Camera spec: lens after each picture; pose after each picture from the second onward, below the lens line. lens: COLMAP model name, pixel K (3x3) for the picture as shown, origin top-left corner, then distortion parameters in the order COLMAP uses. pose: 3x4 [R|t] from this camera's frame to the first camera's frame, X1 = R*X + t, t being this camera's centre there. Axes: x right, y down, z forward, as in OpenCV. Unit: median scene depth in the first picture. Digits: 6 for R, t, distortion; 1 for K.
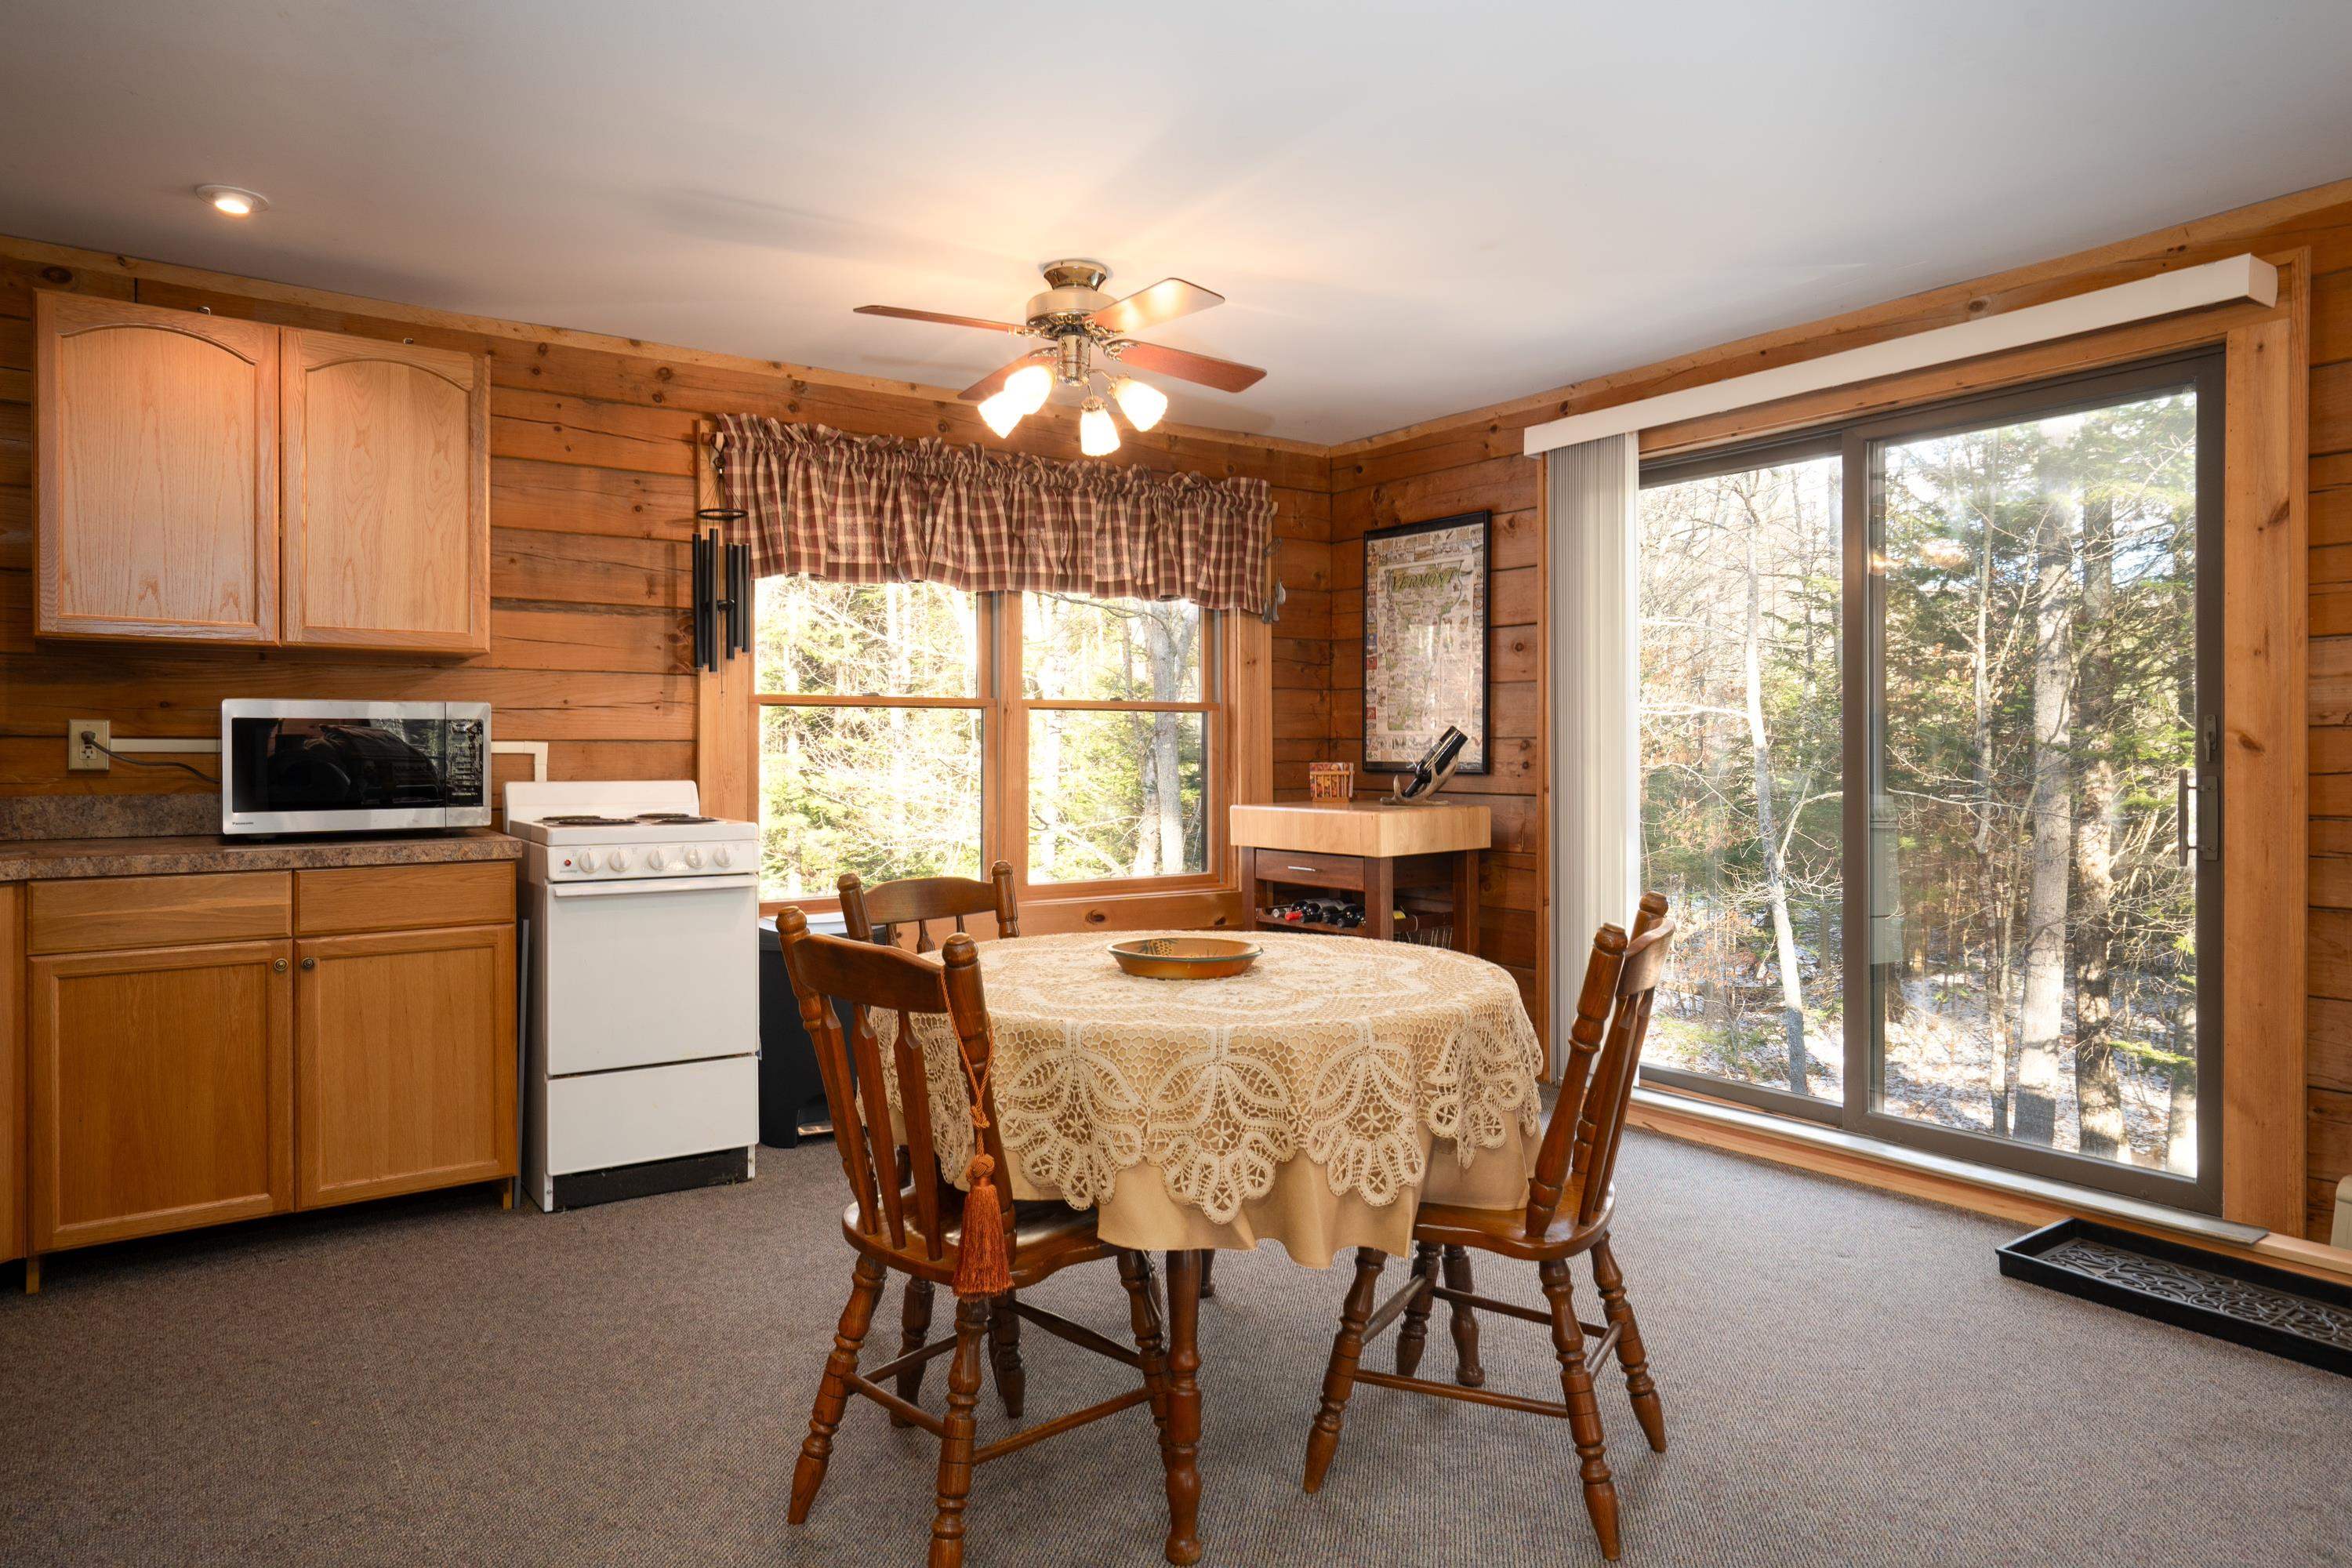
lens RADIAL K [[1420.9, 0, 1162.9], [0, 1420.9, 785.5], [0, 0, 1]] dist [-0.031278, 0.036948]
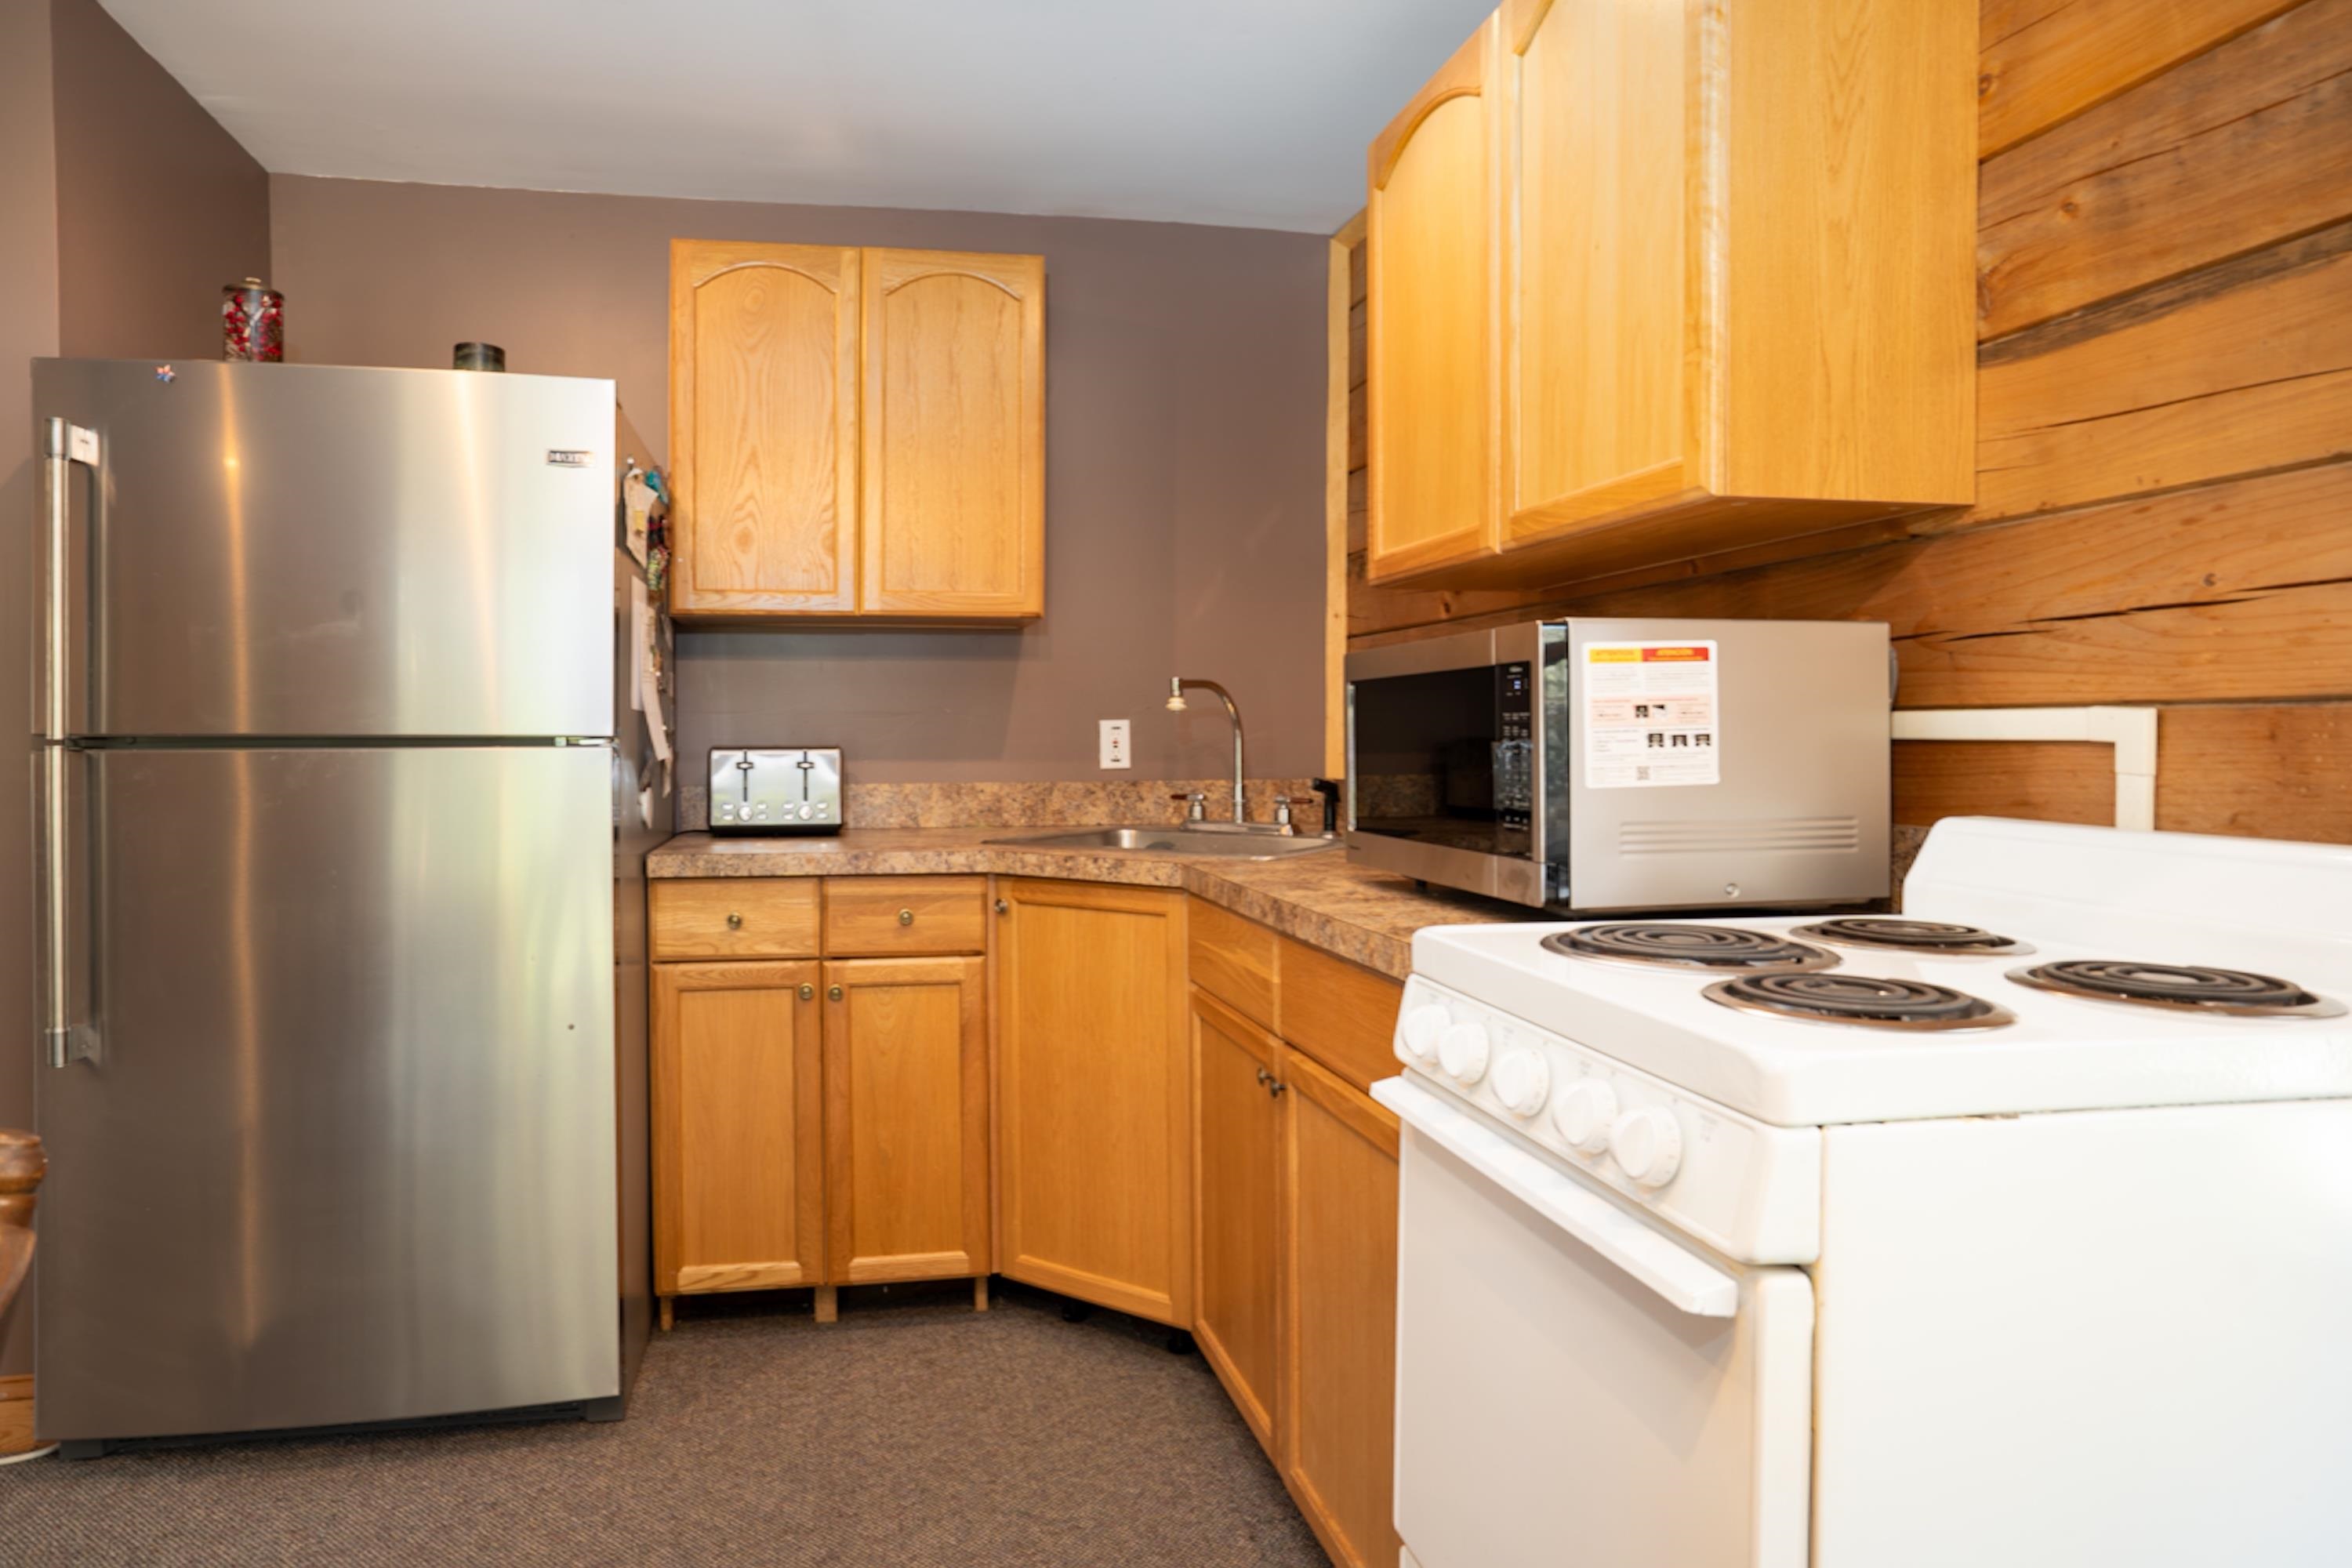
lens RADIAL K [[1341.5, 0, 1046.4], [0, 1341.5, 742.4], [0, 0, 1]] dist [-0.024836, 0.014904]
pose [[-0.437752, 0.009230, -0.899048, -0.038887], [-0.019583, 0.999612, 0.019797, -0.023689], [0.898882, 0.026273, -0.437402, 0.898180]]
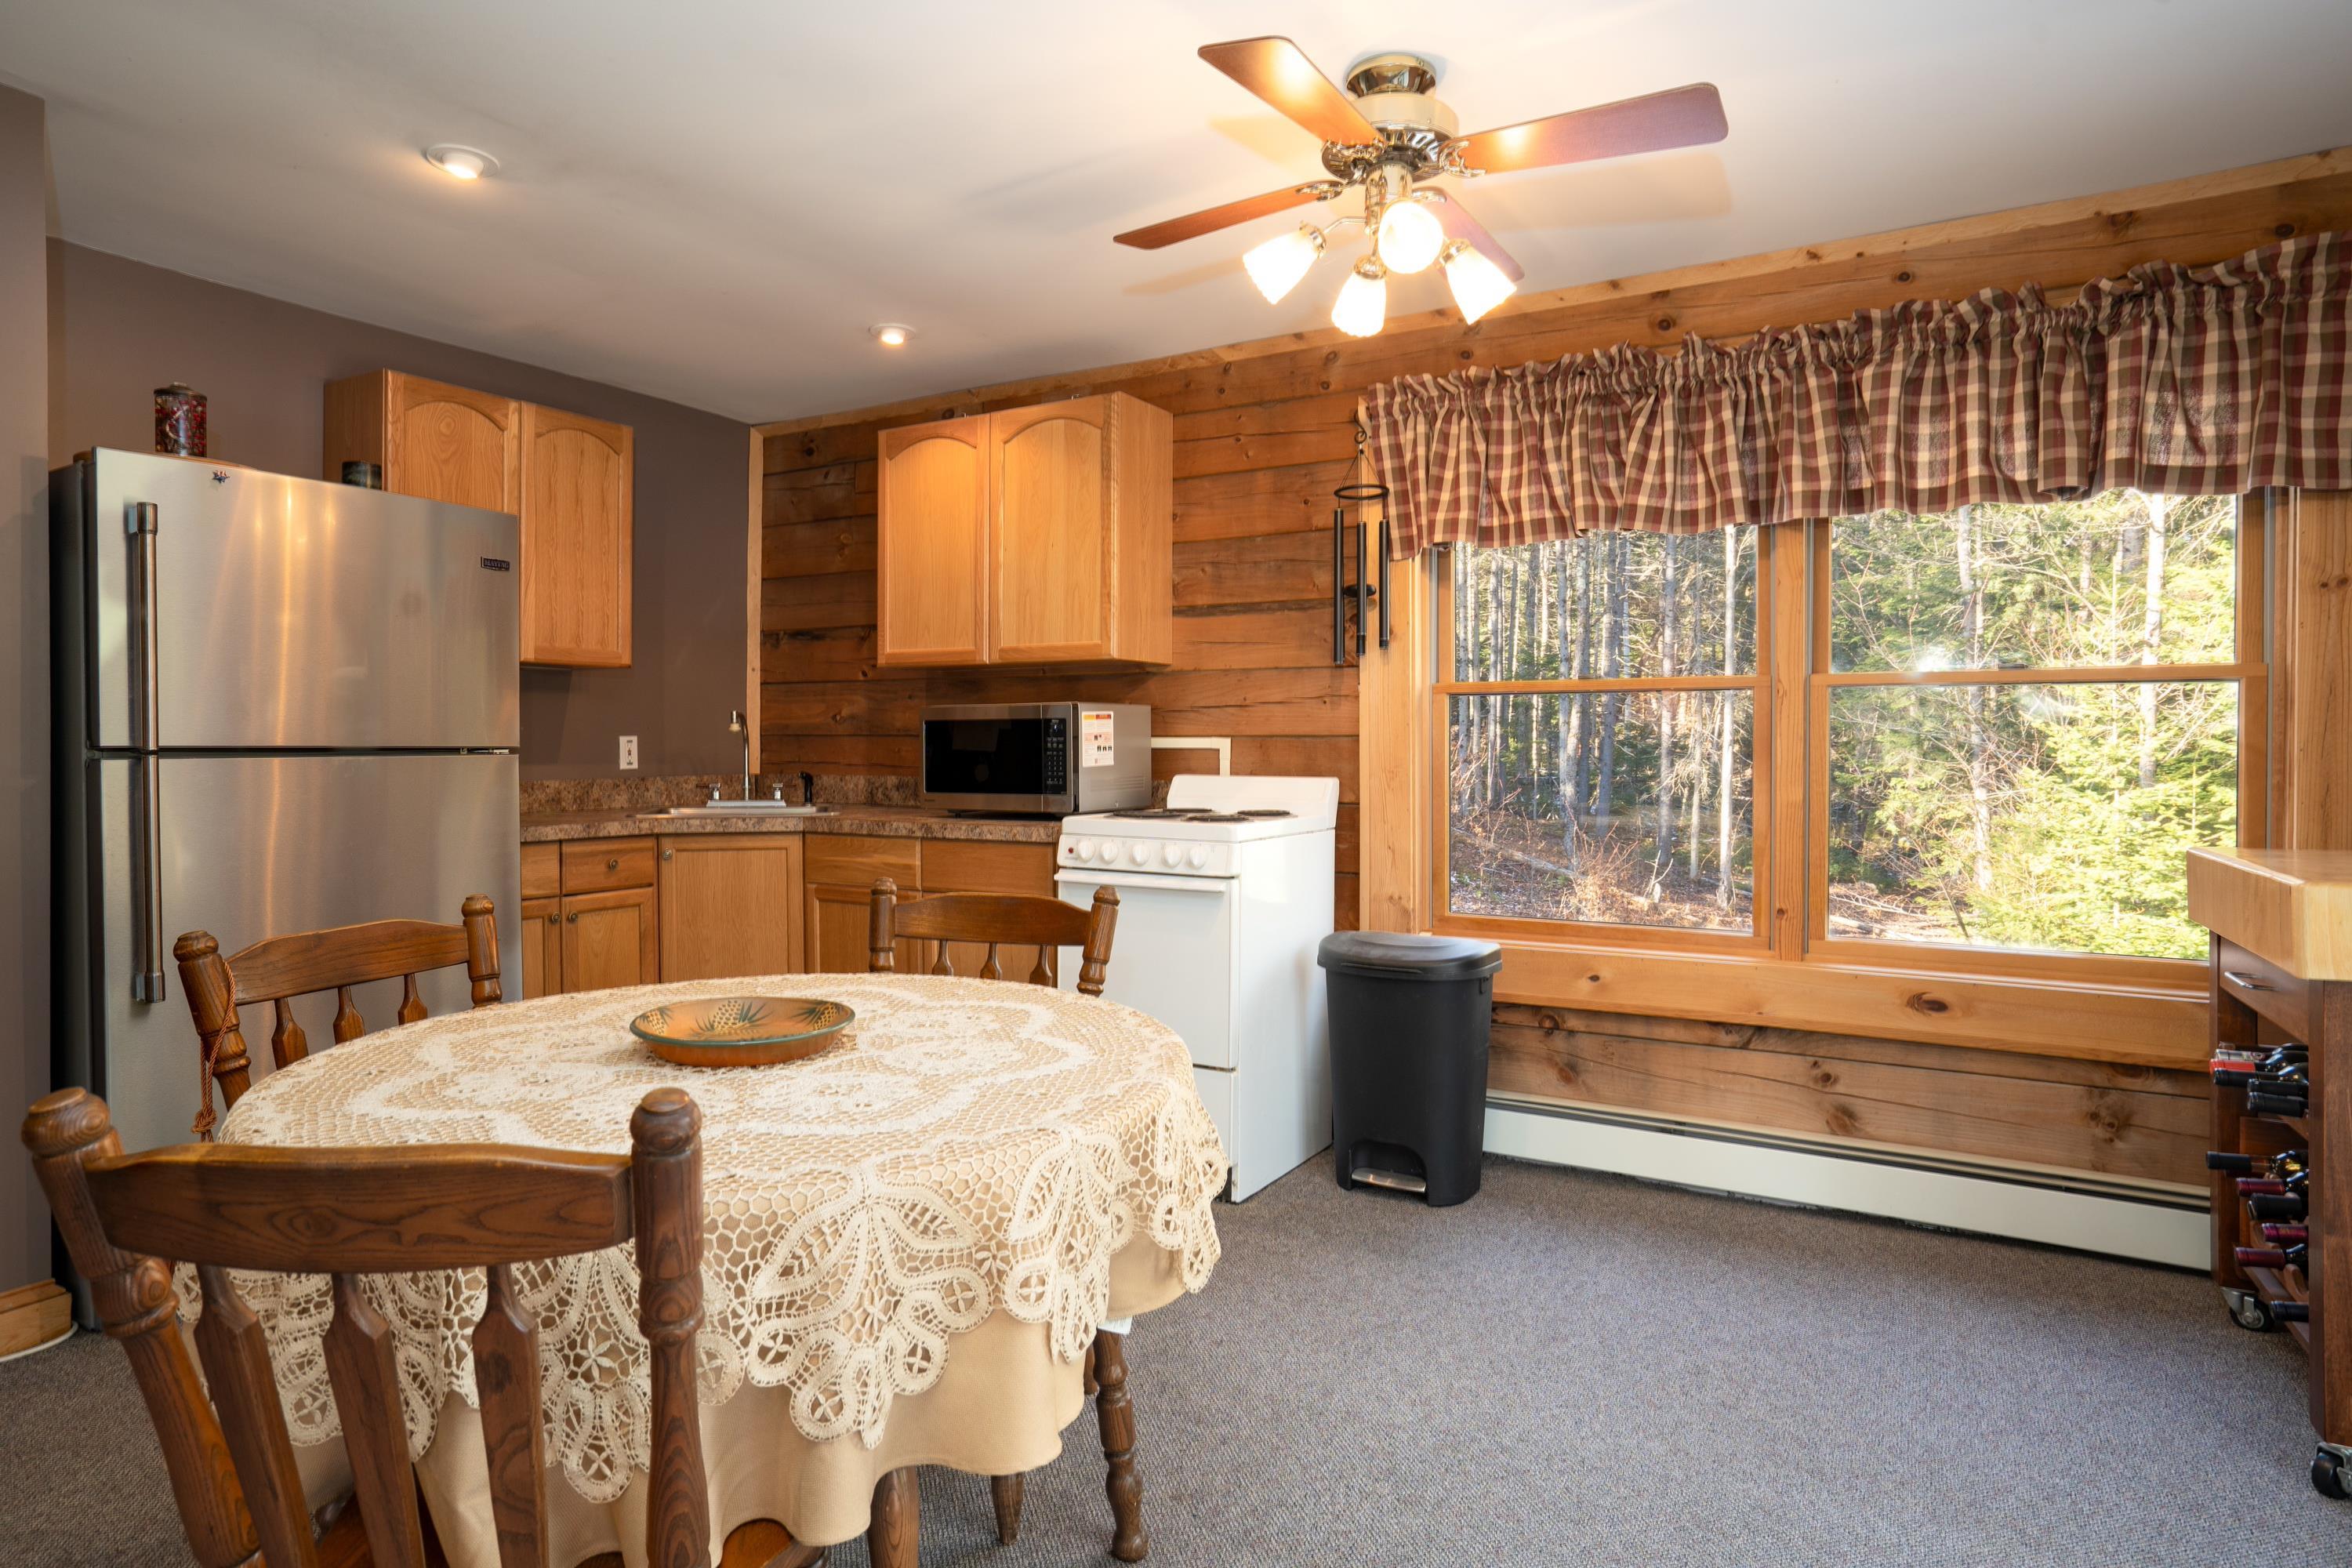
lens RADIAL K [[1299.6, 0, 1184.6], [0, 1299.6, 769.2], [0, 0, 1]] dist [-0.038741, 0.031982]
pose [[0.419011, 0.021416, -0.907729, 0.432370], [-0.023712, 0.999639, 0.012638, -0.018766], [0.907672, 0.016229, 0.419367, 0.559794]]
